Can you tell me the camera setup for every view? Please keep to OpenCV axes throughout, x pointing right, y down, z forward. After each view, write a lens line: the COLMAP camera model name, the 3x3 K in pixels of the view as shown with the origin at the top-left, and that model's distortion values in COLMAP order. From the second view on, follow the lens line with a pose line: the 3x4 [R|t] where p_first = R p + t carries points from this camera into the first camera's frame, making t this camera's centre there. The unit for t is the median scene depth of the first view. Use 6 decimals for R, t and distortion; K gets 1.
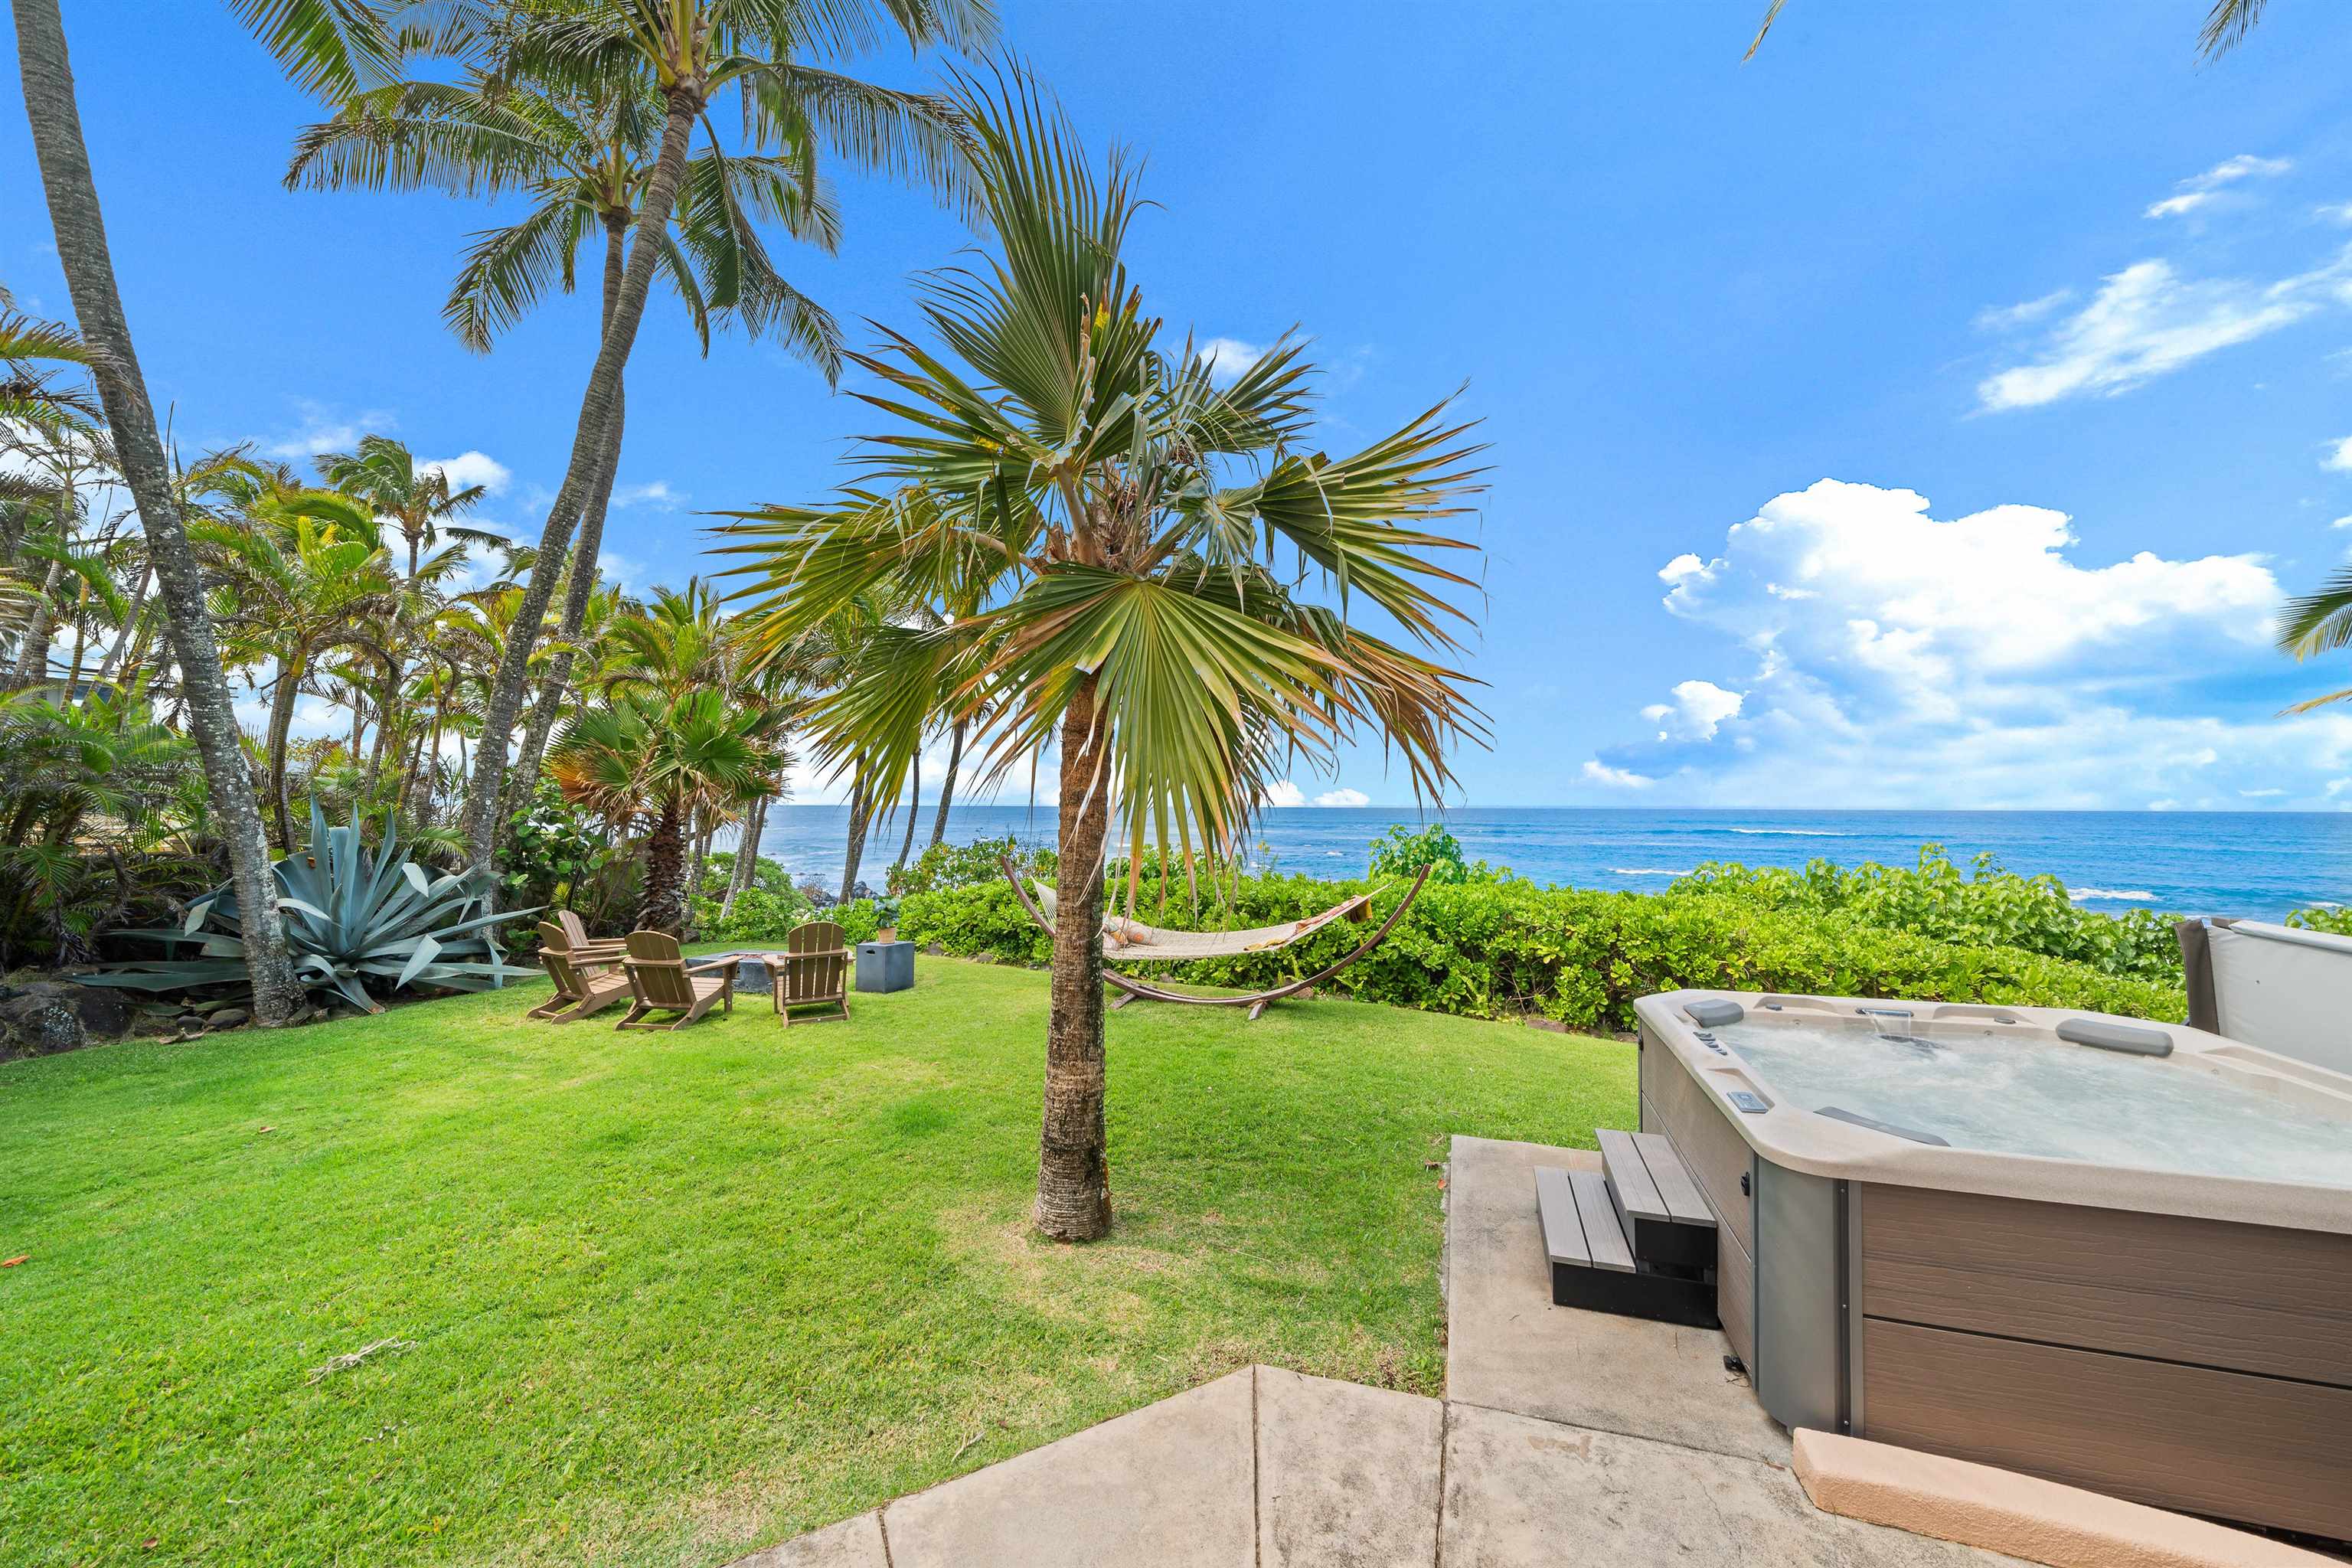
lens RADIAL K [[912.7, 0, 1150.4], [0, 912.7, 809.8], [0, 0, 1]] dist [0.000018, 0.000048]
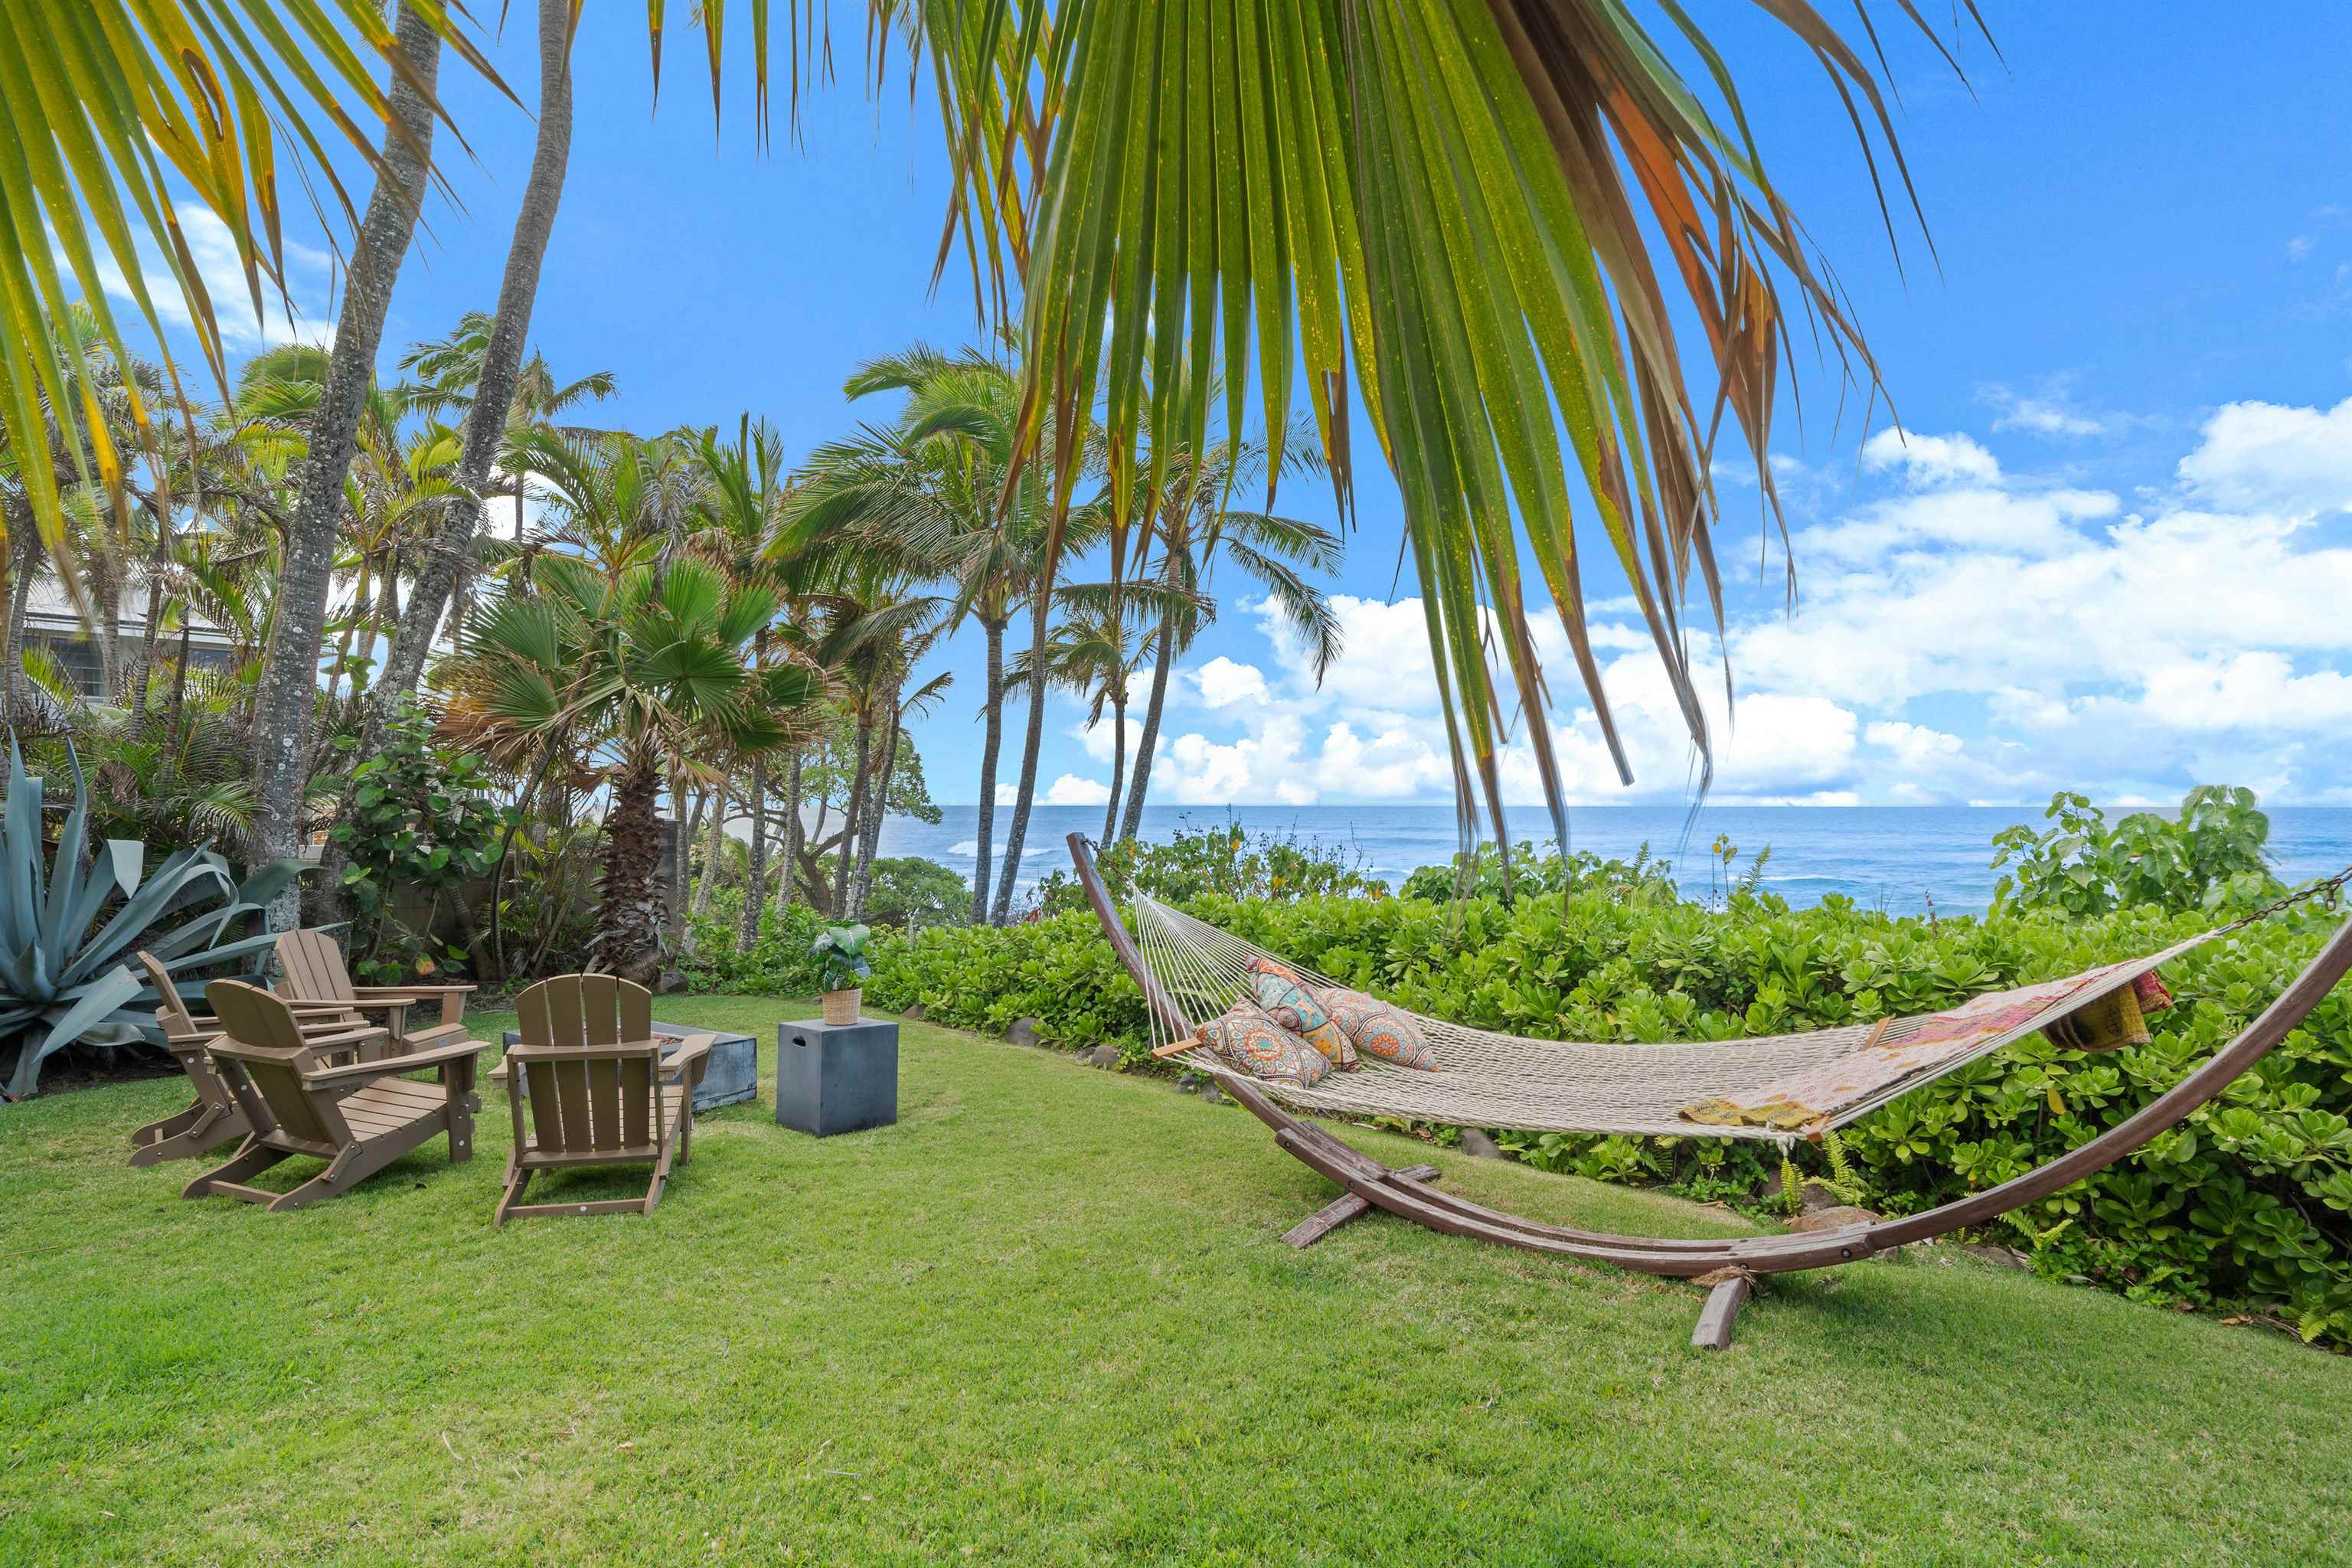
lens RADIAL K [[1202.1, 0, 1173.3], [0, 1202.1, 810.1], [0, 0, 1]] dist [0.001894, 0.000305]
pose [[0.956964, 0.002292, -0.290198, 0.044020], [-0.005235, 0.999942, -0.009366, 0.040795], [0.290160, 0.010482, 0.956921, 0.438971]]
